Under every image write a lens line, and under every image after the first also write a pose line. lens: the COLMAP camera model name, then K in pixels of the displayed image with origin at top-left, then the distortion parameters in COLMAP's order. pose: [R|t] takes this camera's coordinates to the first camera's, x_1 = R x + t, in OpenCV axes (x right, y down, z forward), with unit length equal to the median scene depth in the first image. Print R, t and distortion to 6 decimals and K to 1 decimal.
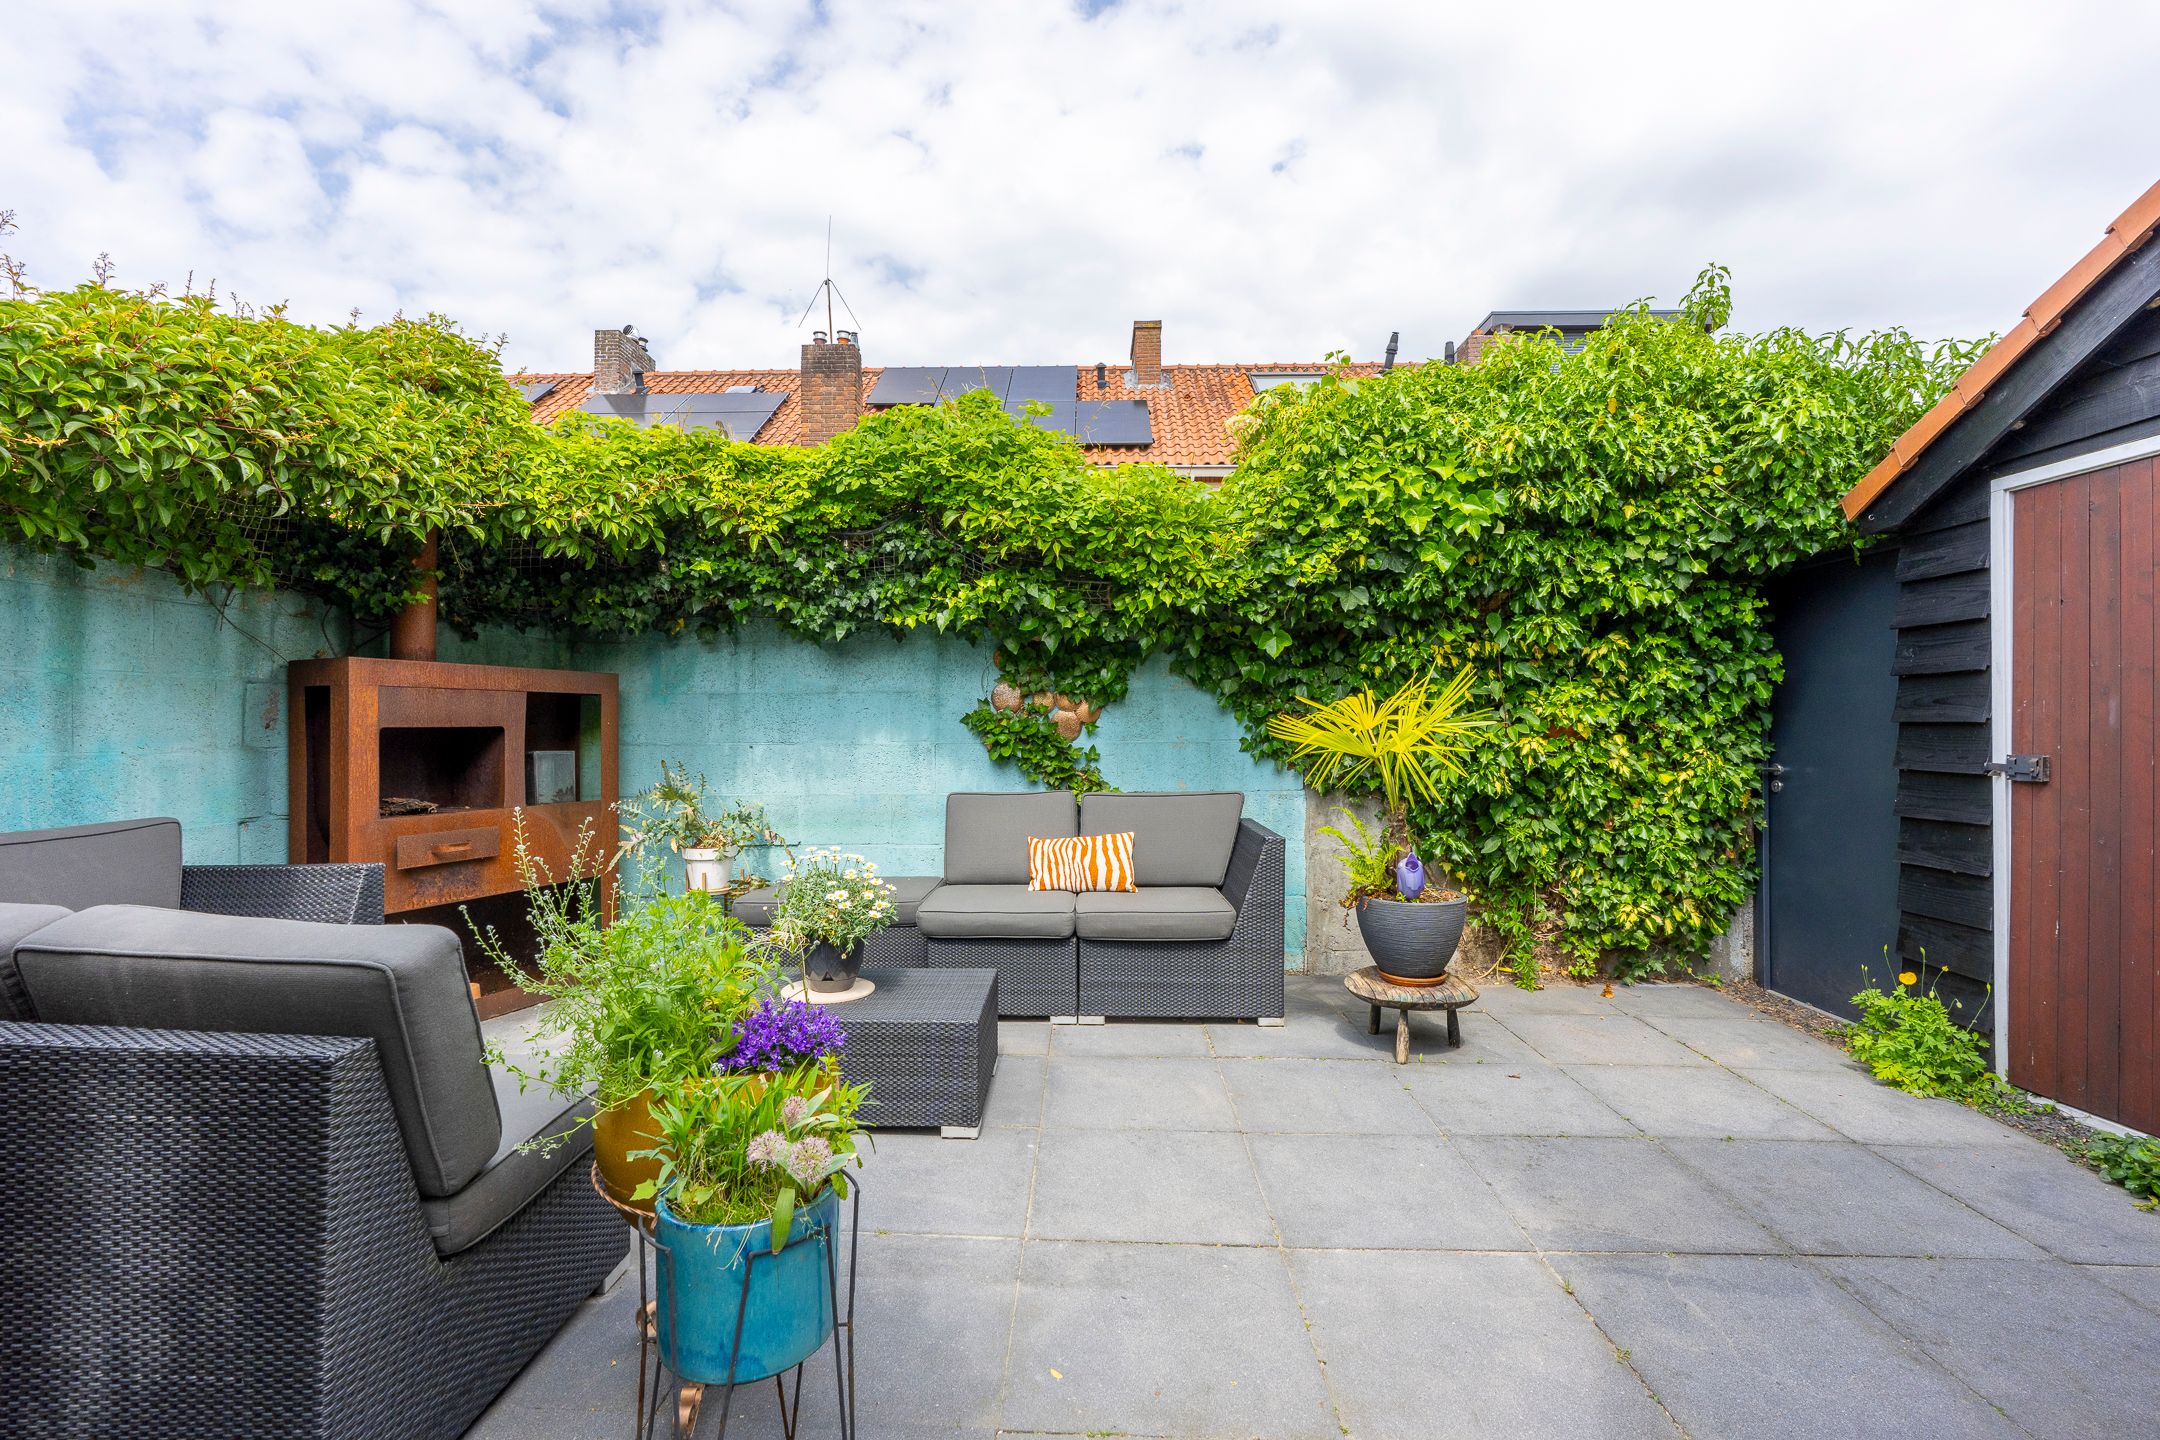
lens RADIAL K [[956.6, 0, 1079.2], [0, 956.6, 719.1], [0, 0, 1]] dist [-0.006550, 0.001223]
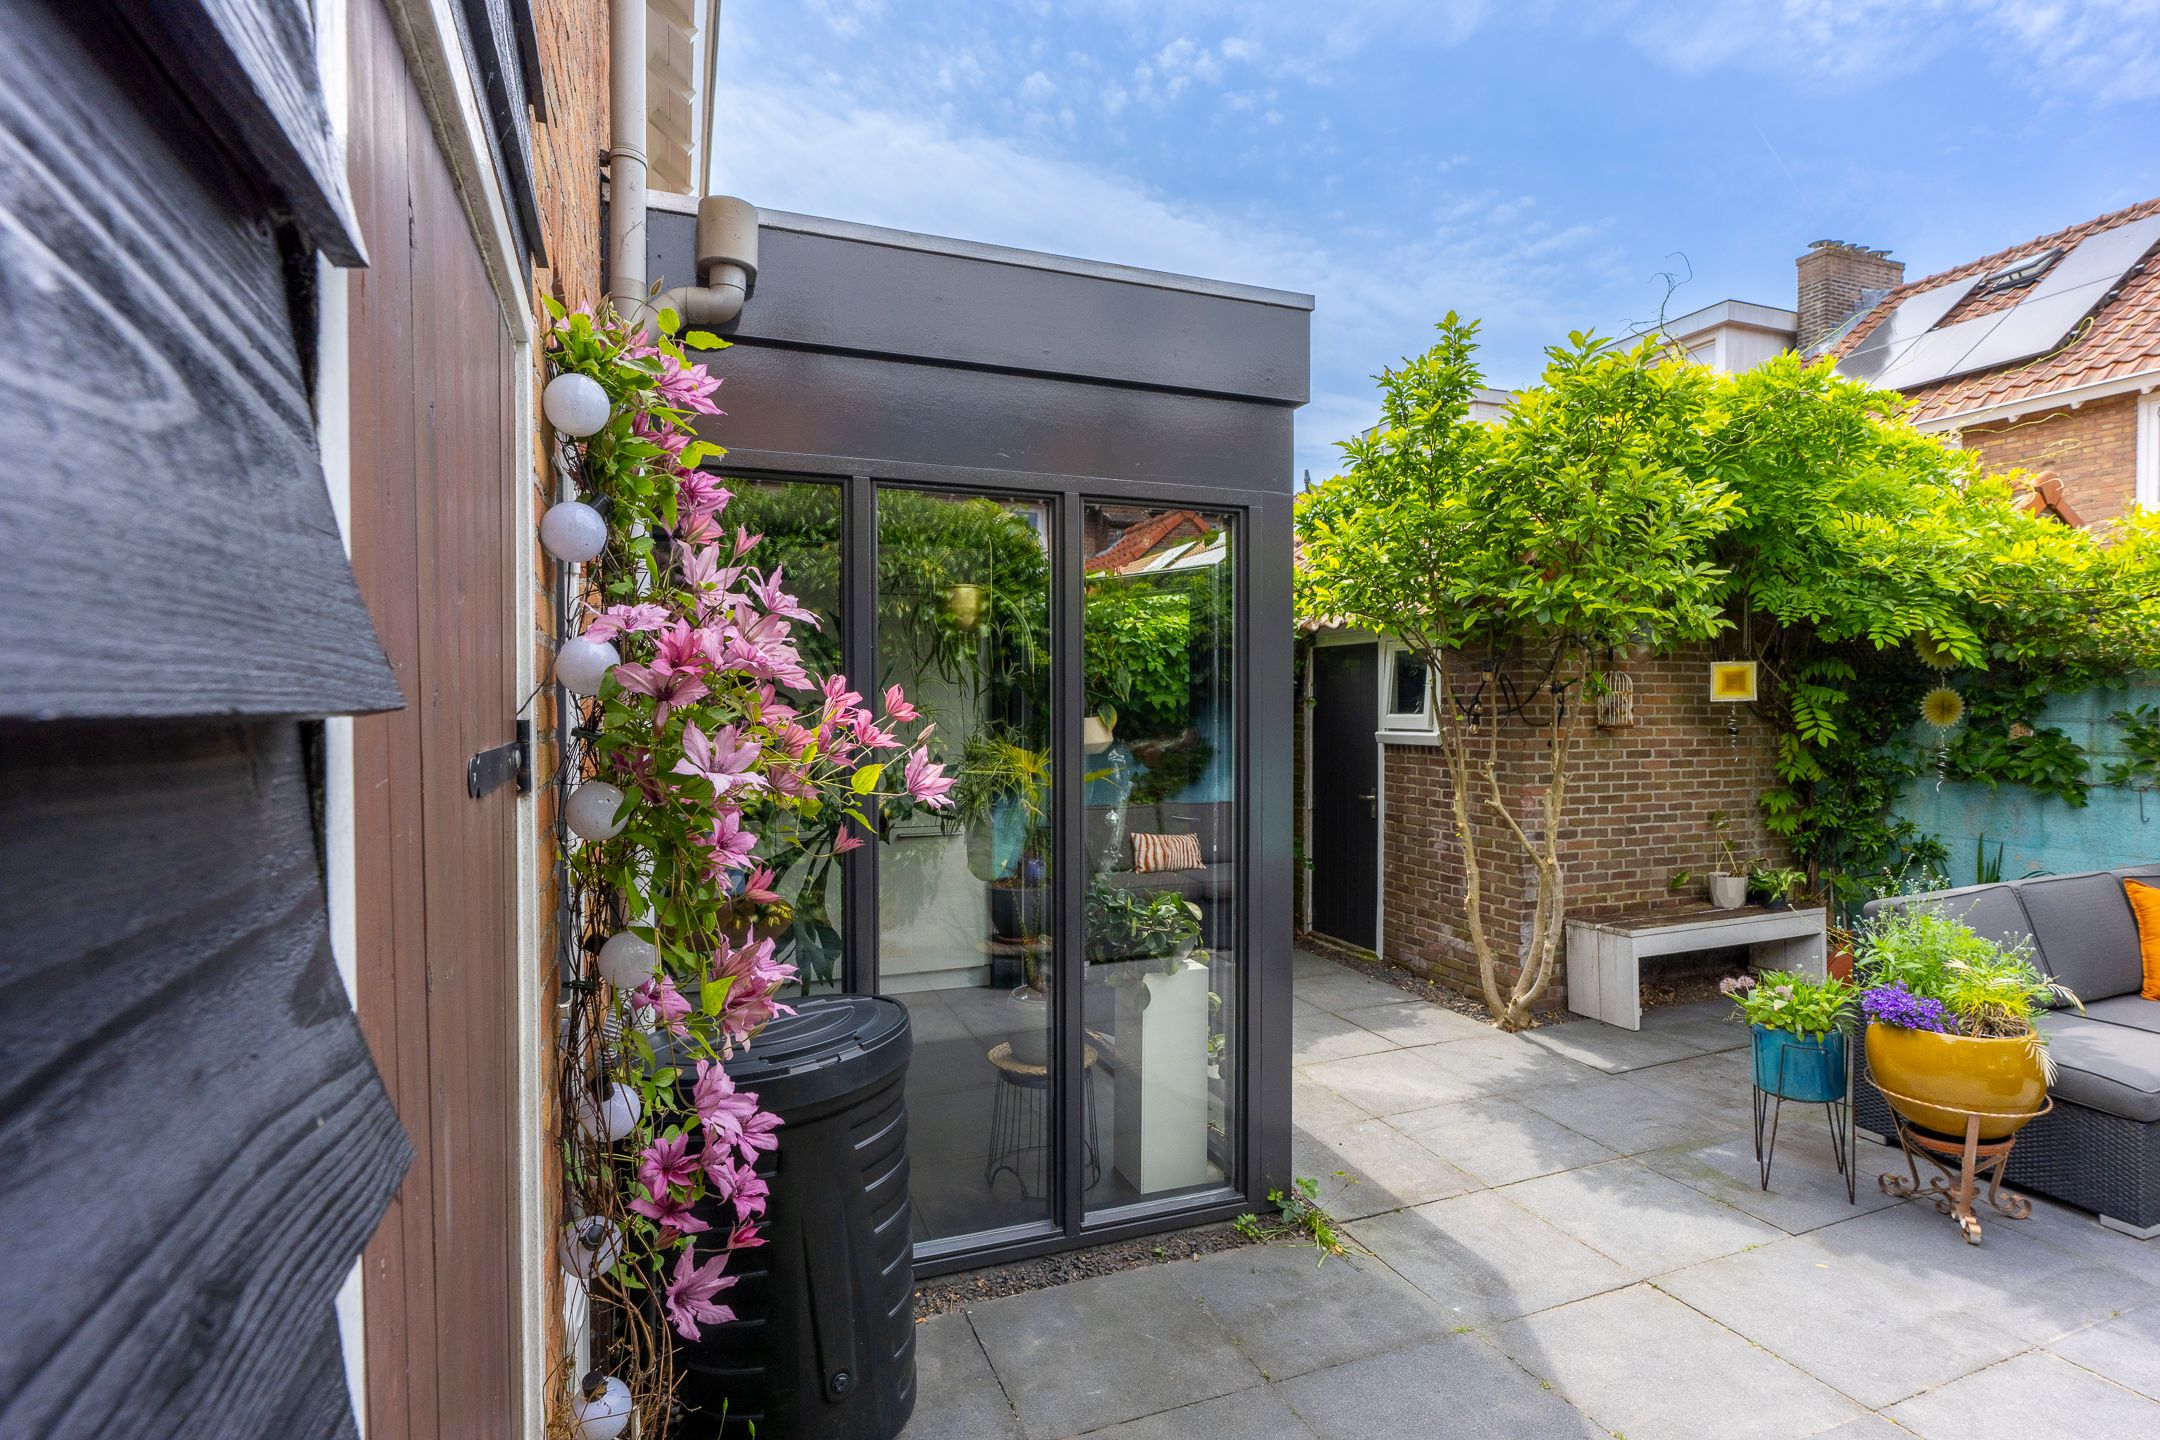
lens RADIAL K [[1049.5, 0, 1075.7], [0, 1049.5, 727.2], [0, 0, 1]] dist [-0.010165, 0.004762]
pose [[-0.929650, 0.013495, -0.368196, 0.747680], [0.009396, 0.999872, 0.012925, -0.088850], [0.368323, 0.008557, -0.929659, 0.933897]]
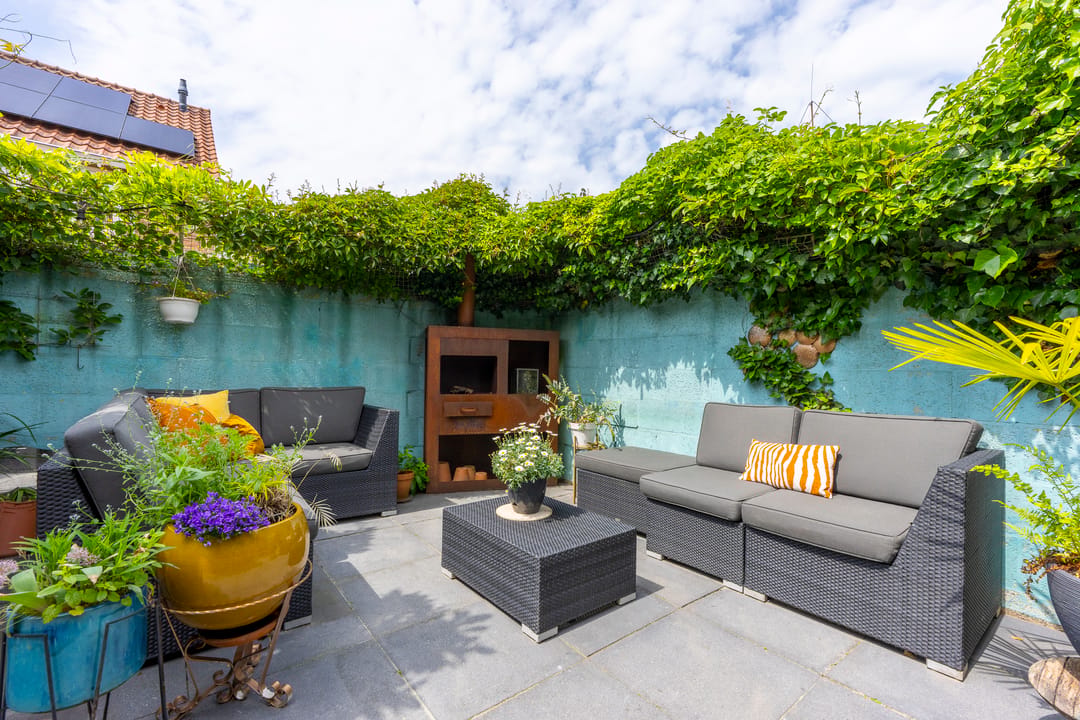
lens RADIAL K [[478.3, 0, 541.9], [0, 478.3, 361.0], [0, 0, 1]] dist [-0.006550, 0.001223]
pose [[0.635390, 0.001069, -0.772190, 0.294448], [-0.011493, 0.999901, -0.008072, 0.026339], [0.772106, 0.014003, 0.635340, 0.386613]]
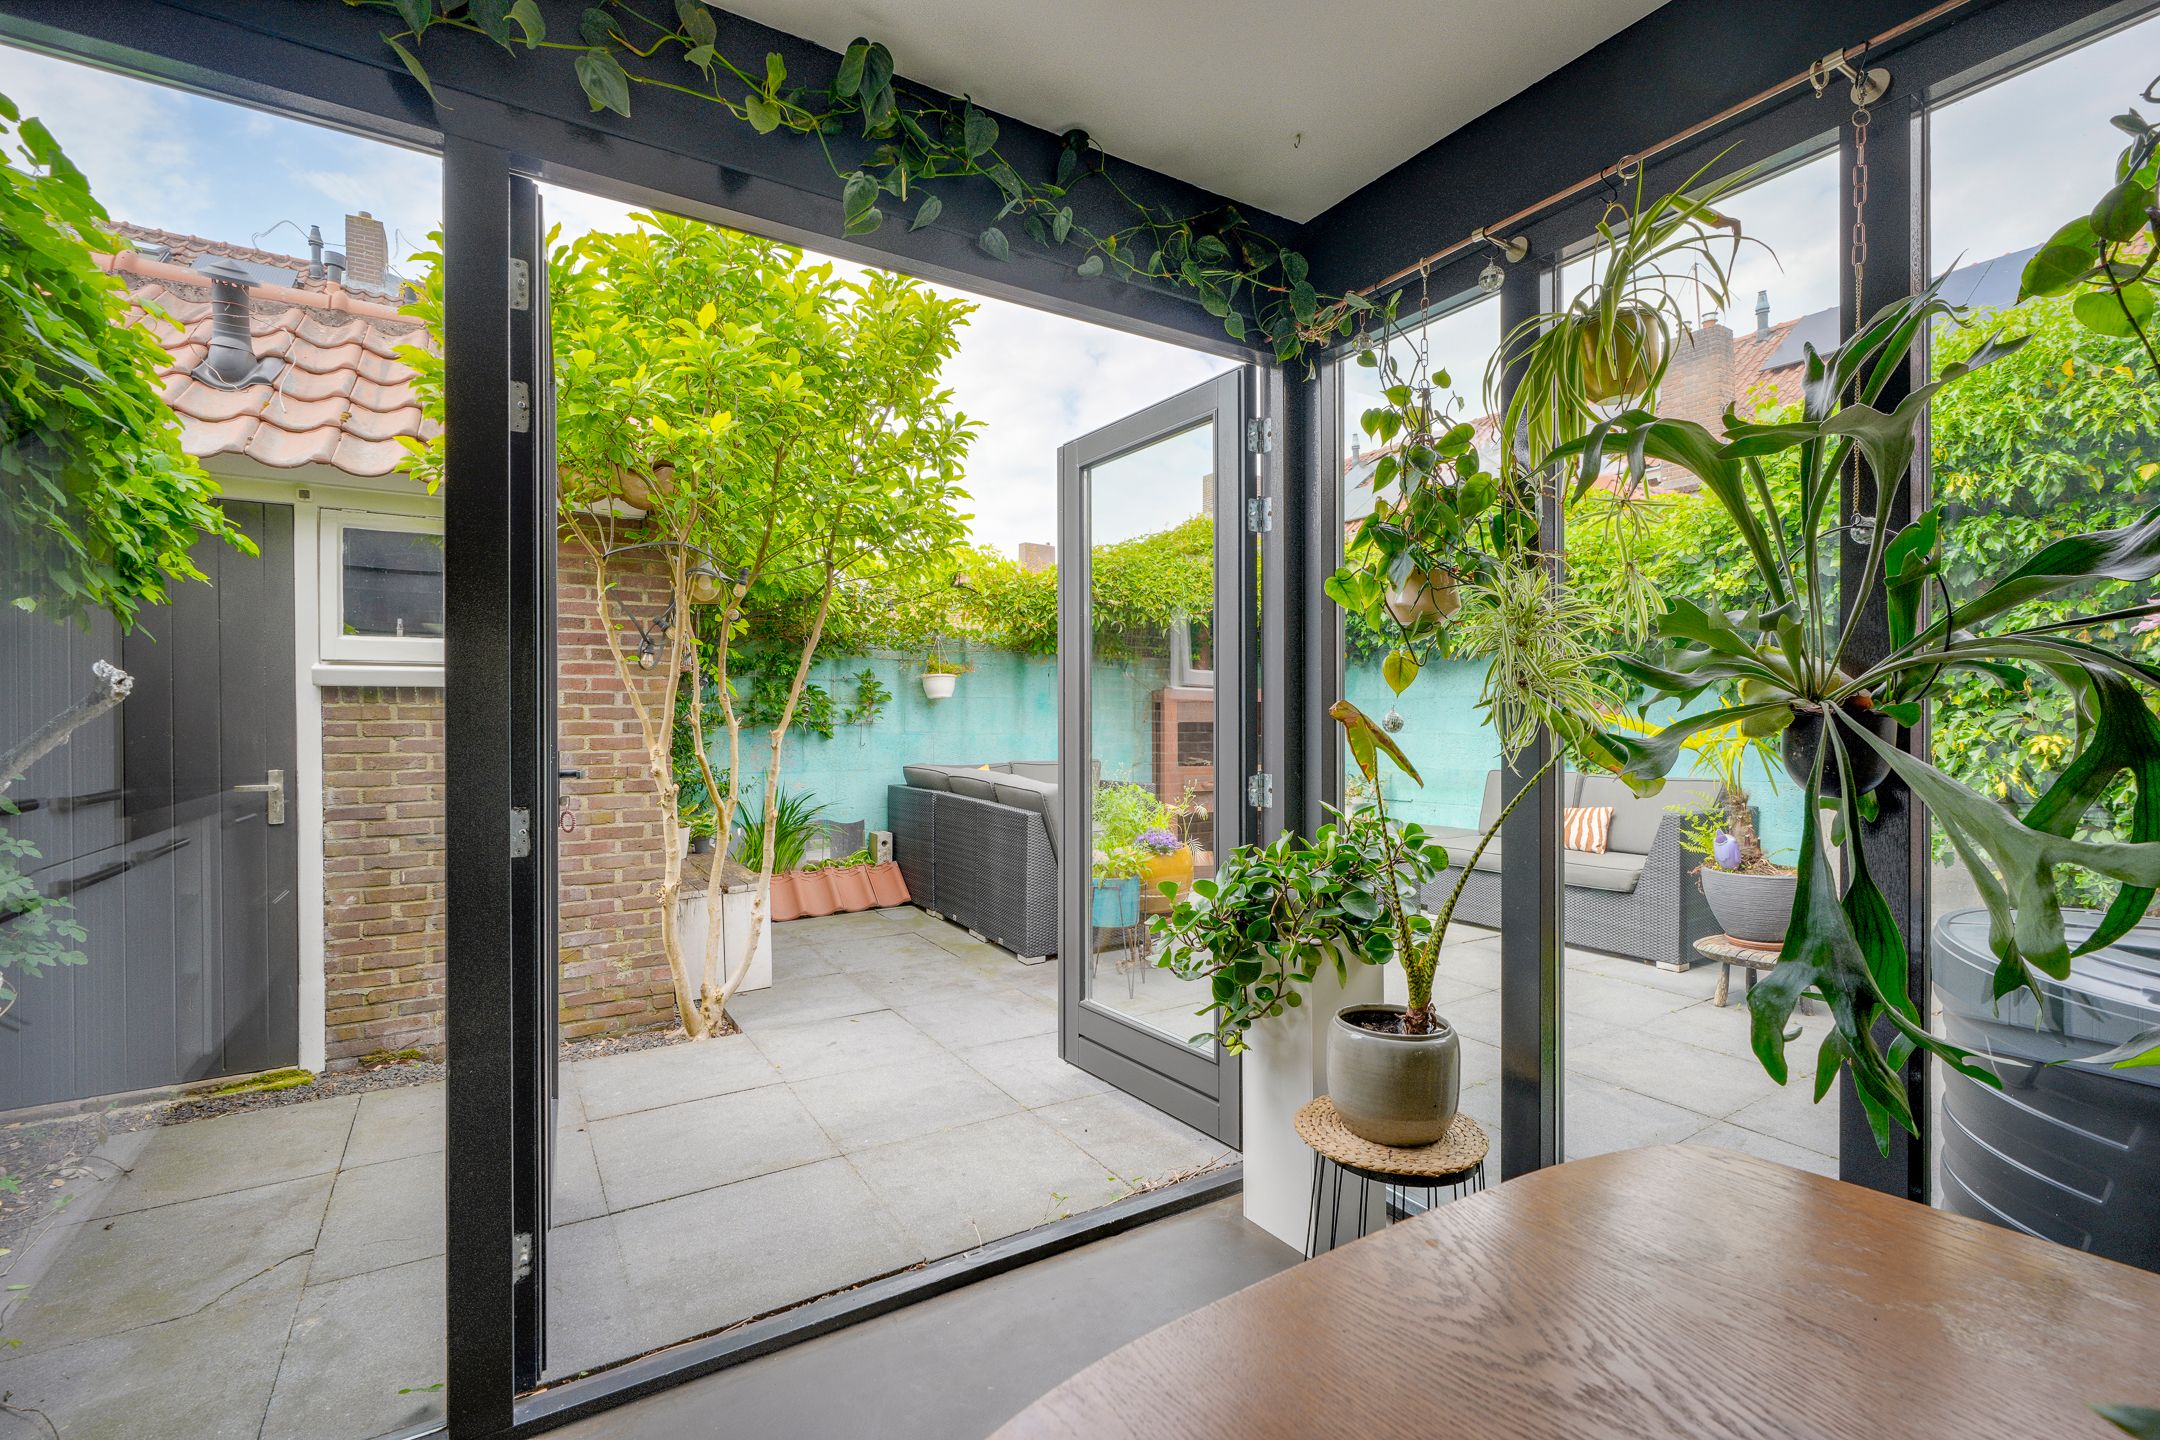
lens RADIAL K [[956.6, 0, 1082.6], [0, 956.6, 717.8], [0, 0, 1]] dist [-0.006550, 0.001223]
pose [[0.547612, -0.001106, -0.836732, 0.771163], [0.009539, 0.999942, 0.004921, -0.010820], [0.836678, -0.010677, 0.547591, -0.267263]]
